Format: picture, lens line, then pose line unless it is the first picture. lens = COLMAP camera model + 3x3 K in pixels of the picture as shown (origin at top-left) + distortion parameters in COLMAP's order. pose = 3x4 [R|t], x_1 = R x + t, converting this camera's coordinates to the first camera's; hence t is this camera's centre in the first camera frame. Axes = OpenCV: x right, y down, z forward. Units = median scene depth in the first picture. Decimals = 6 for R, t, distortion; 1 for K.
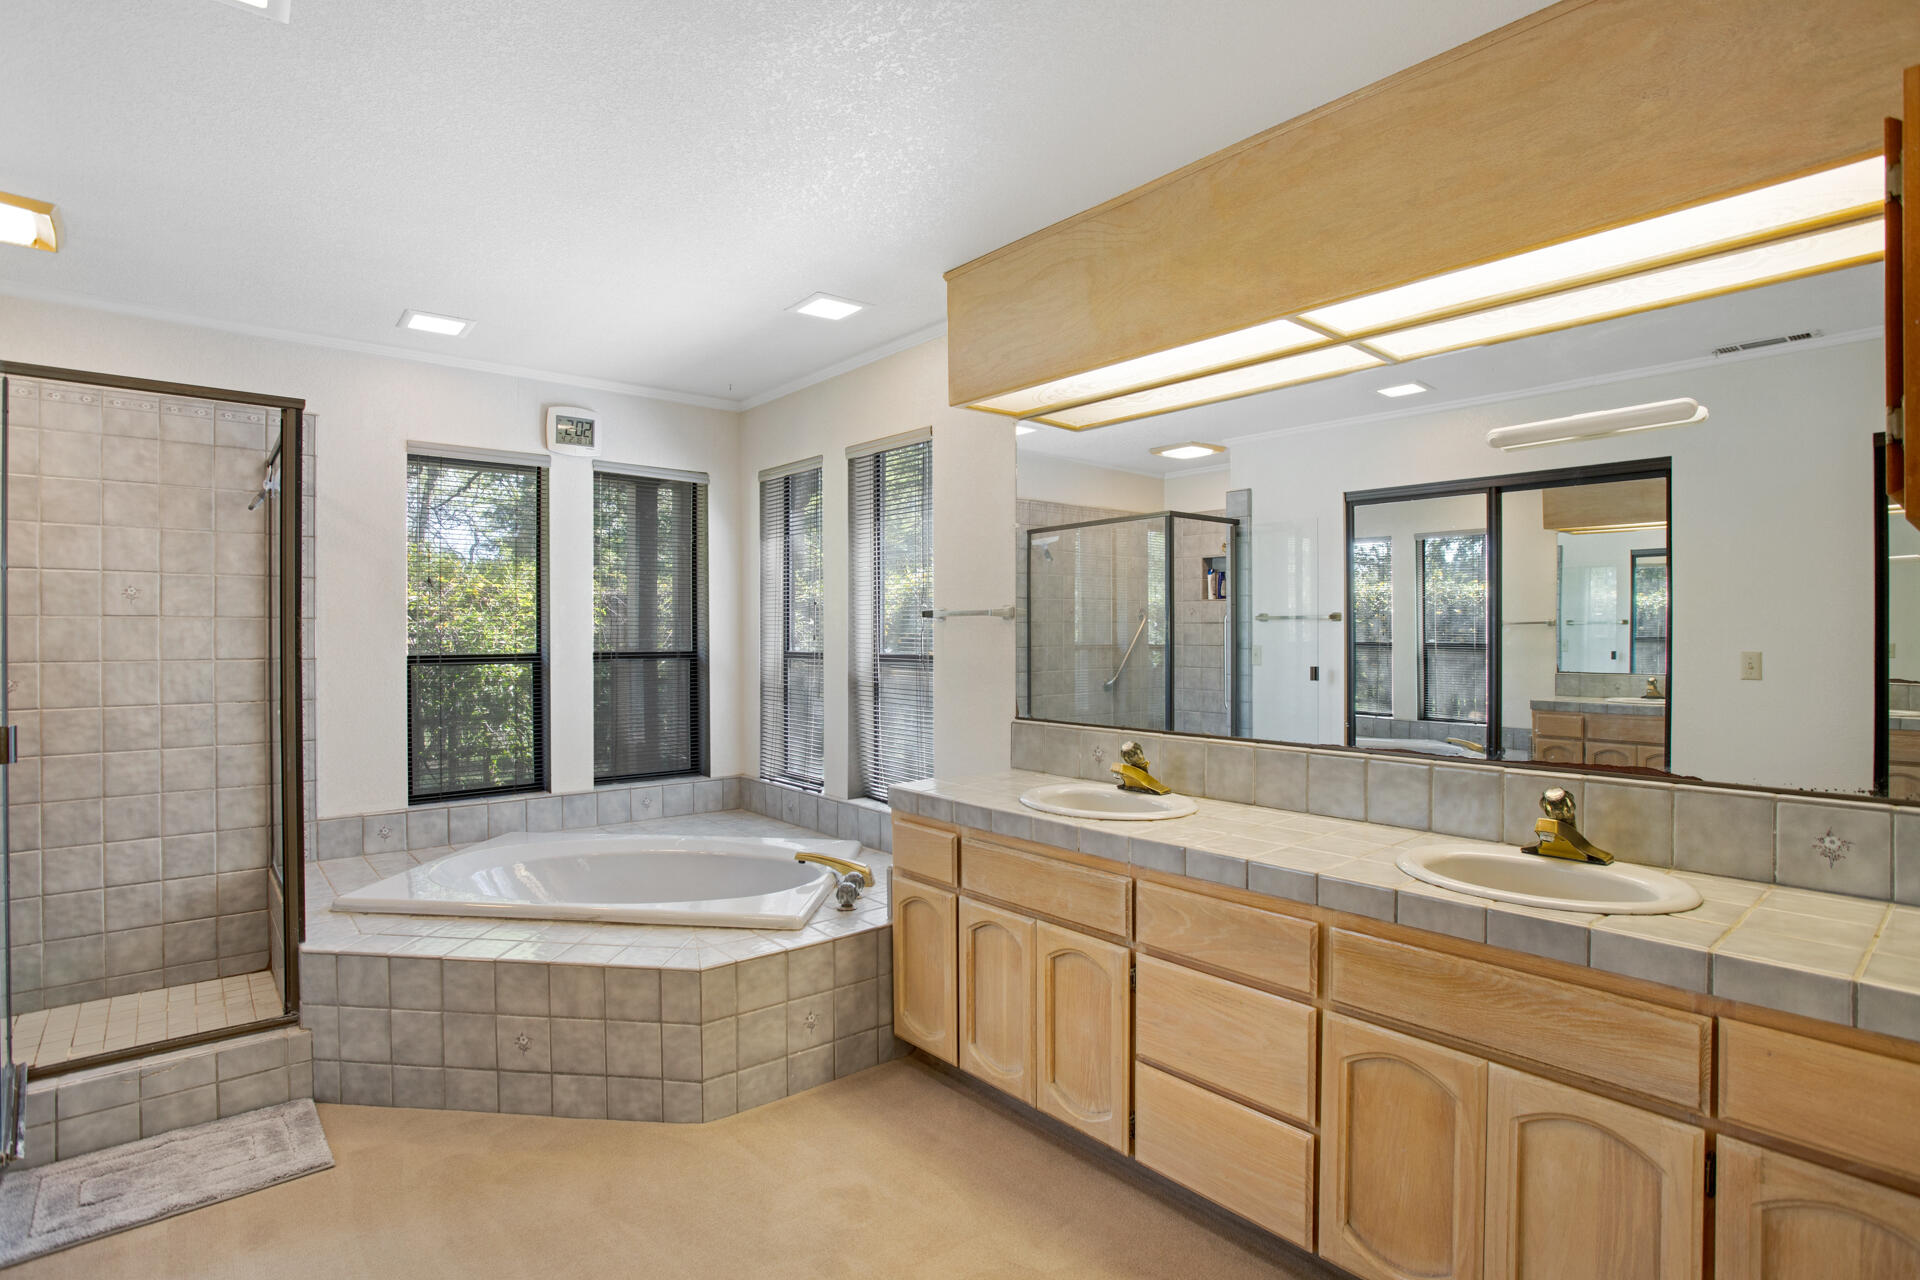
lens RADIAL K [[981.0, 0, 958.0], [0, 981.0, 640.9], [0, 0, 1]] dist [-0.027570, 0.000507]
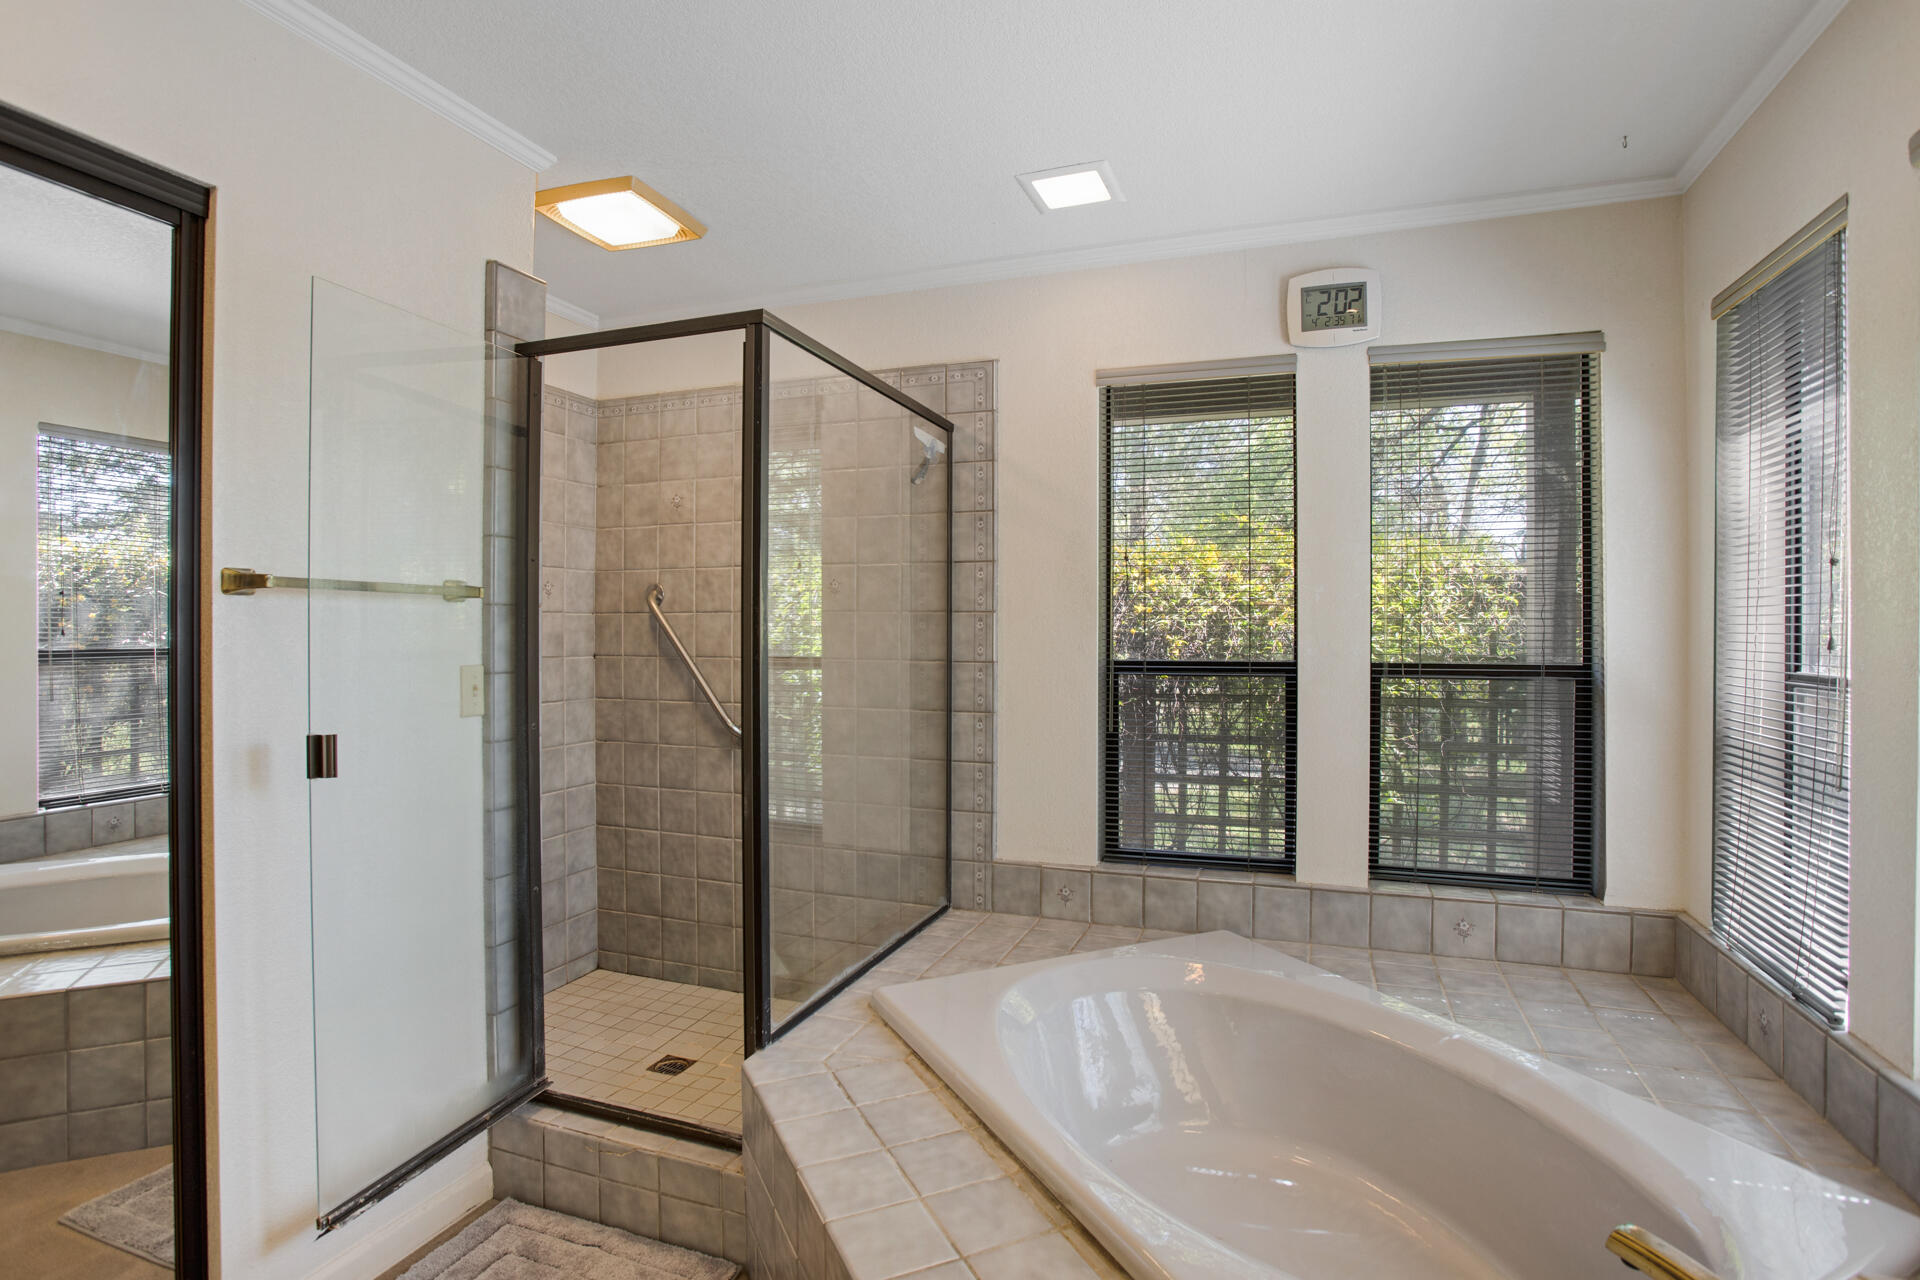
lens RADIAL K [[981.0, 0, 958.3], [0, 981.0, 633.0], [0, 0, 1]] dist [-0.027570, 0.000507]
pose [[0.505624, 0.005142, -0.862739, 0.023107], [-0.010623, 0.999944, -0.000266, -0.004342], [0.862689, 0.009299, 0.505650, 0.482366]]
